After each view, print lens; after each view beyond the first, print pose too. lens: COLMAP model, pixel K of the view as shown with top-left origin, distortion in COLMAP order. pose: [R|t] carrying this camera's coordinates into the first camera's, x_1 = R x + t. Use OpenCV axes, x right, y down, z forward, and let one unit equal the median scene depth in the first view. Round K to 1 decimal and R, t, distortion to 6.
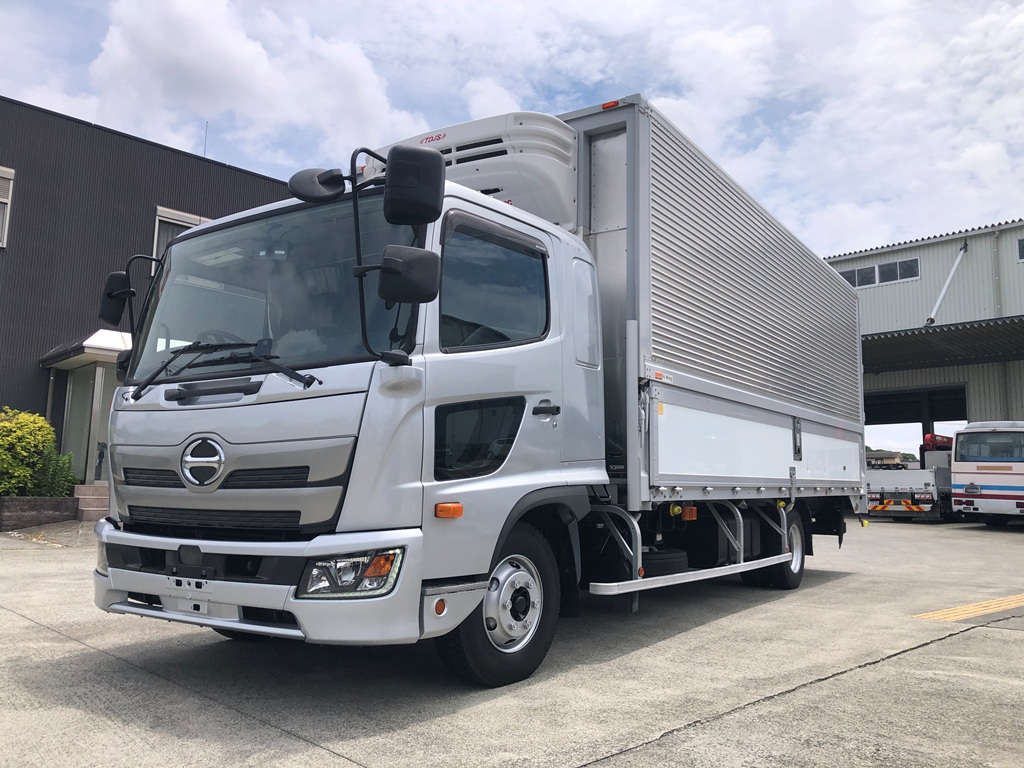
lens RADIAL K [[836.9, 0, 512.0], [0, 836.9, 384.0], [0, 0, 1]] dist [-0.001360, -0.003682]
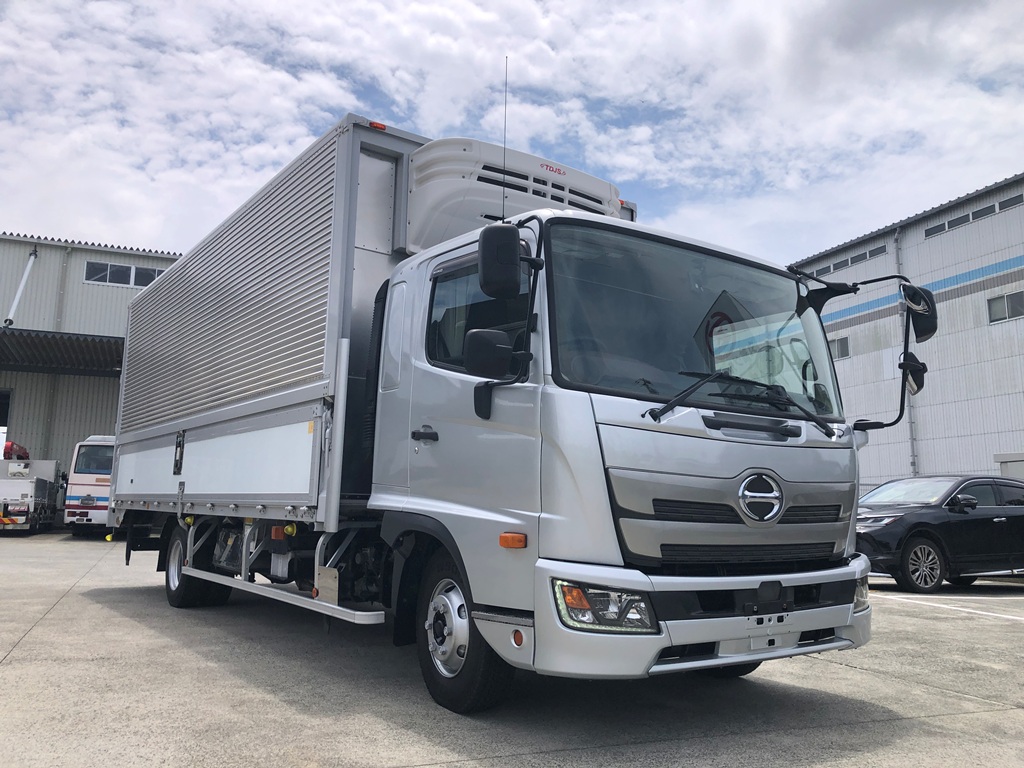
lens RADIAL K [[836.3, 0, 512.0], [0, 836.3, 384.0], [0, 0, 1]] dist [0.022125, 0.007536]
pose [[0.357604, 0.132664, 0.924402, -0.524152], [-0.126290, 0.987635, -0.092883, 0.033033], [-0.925295, -0.083528, 0.369936, 0.335796]]
